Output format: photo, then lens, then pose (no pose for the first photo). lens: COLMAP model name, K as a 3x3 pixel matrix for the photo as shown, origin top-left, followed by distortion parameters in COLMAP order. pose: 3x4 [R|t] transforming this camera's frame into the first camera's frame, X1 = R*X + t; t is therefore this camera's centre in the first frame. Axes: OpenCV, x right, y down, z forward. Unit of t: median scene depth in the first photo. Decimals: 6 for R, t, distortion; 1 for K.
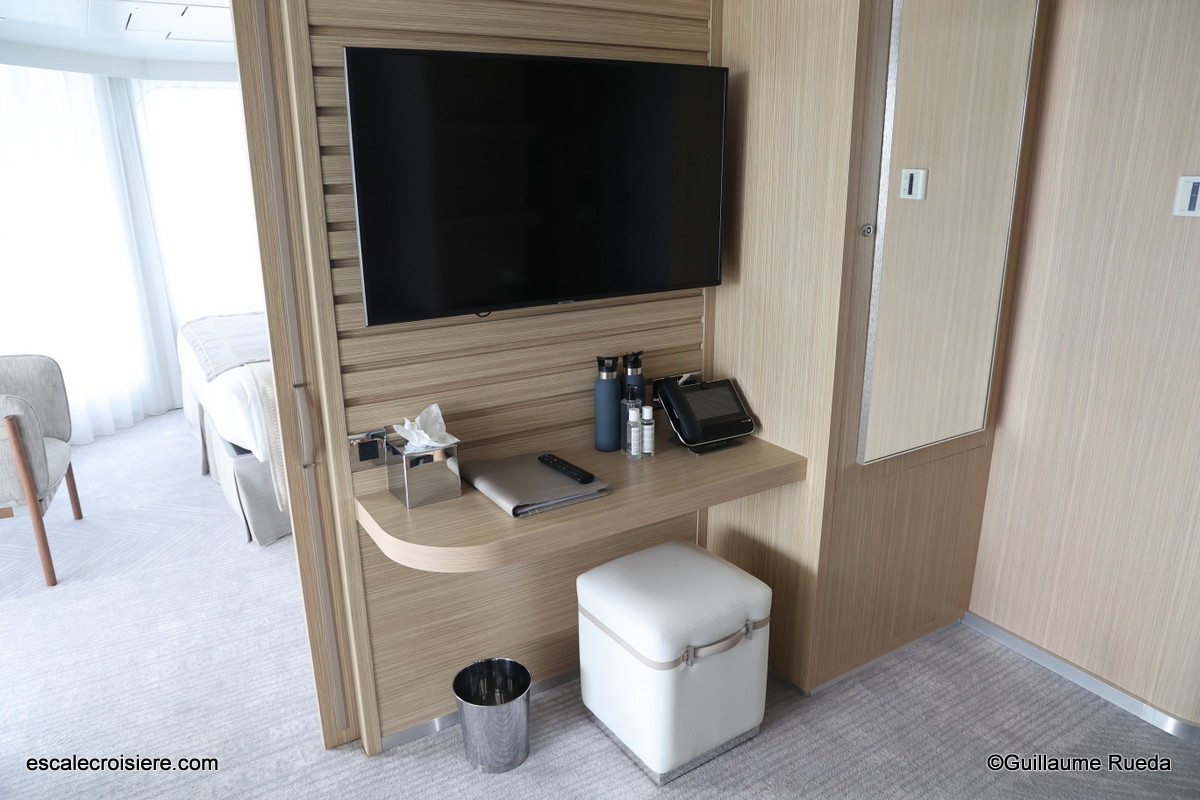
lens RADIAL K [[815.5, 0, 600.0], [0, 815.5, 400.0], [0, 0, 1]] dist [-0.006408, 0.007521]
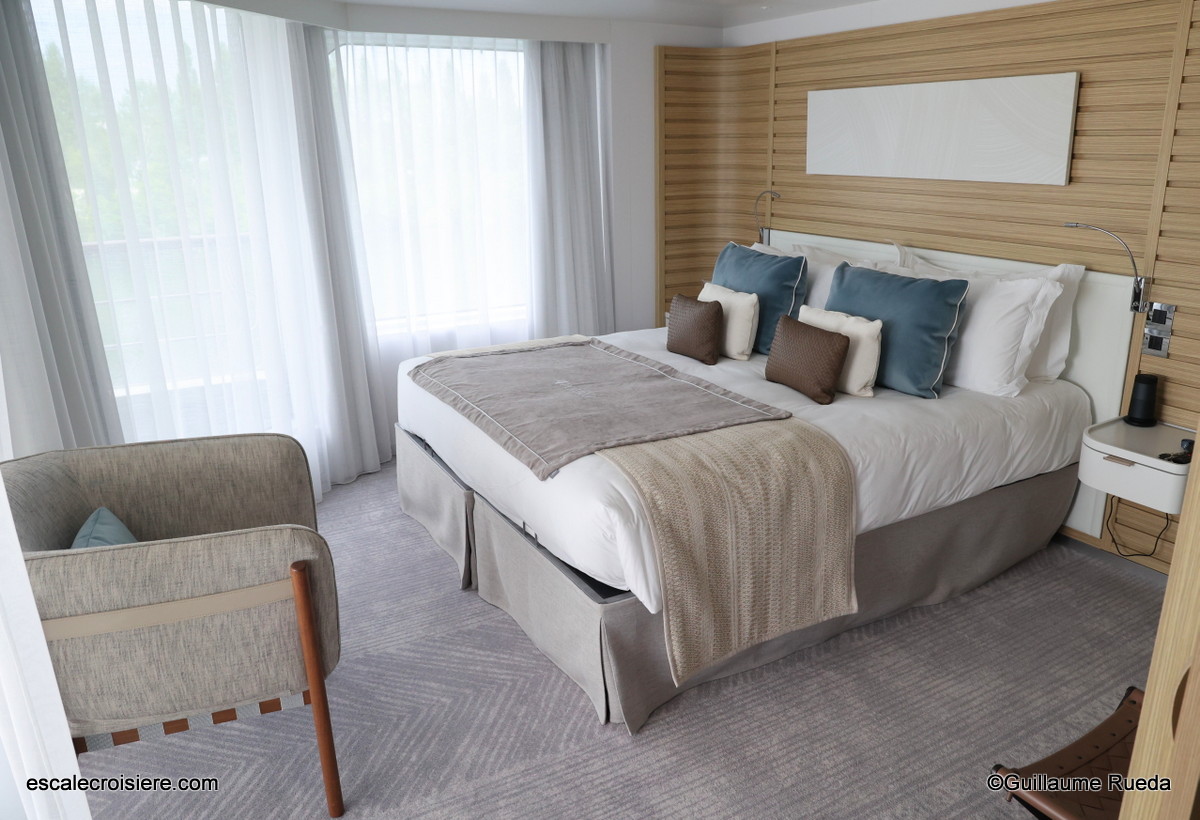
lens RADIAL K [[853.6, 0, 664.3], [0, 853.6, 415.7], [0, 0, 1]] dist [-0.029406, 0.001798]
pose [[0.999608, 0.007175, 0.027061, -0.421741], [-0.007587, 0.999856, 0.015189, -0.088152], [-0.026948, -0.015388, 0.999518, 0.331922]]
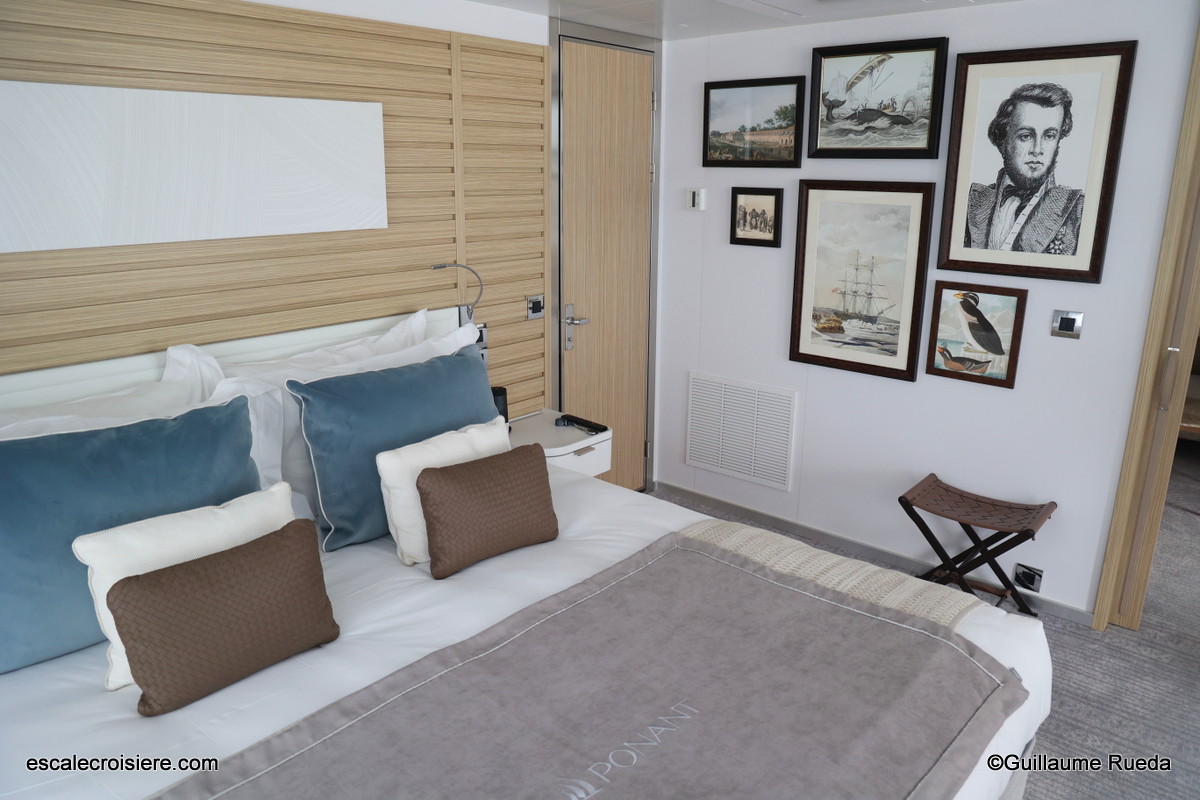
lens RADIAL K [[815.5, 0, 600.0], [0, 815.5, 400.0], [0, 0, 1]] dist [-0.006408, 0.007521]
pose [[-0.284300, -0.255400, 0.924091, -0.811320], [0.278232, 0.900405, 0.334453, -0.391596], [-0.917475, 0.352196, -0.184925, 1.279129]]
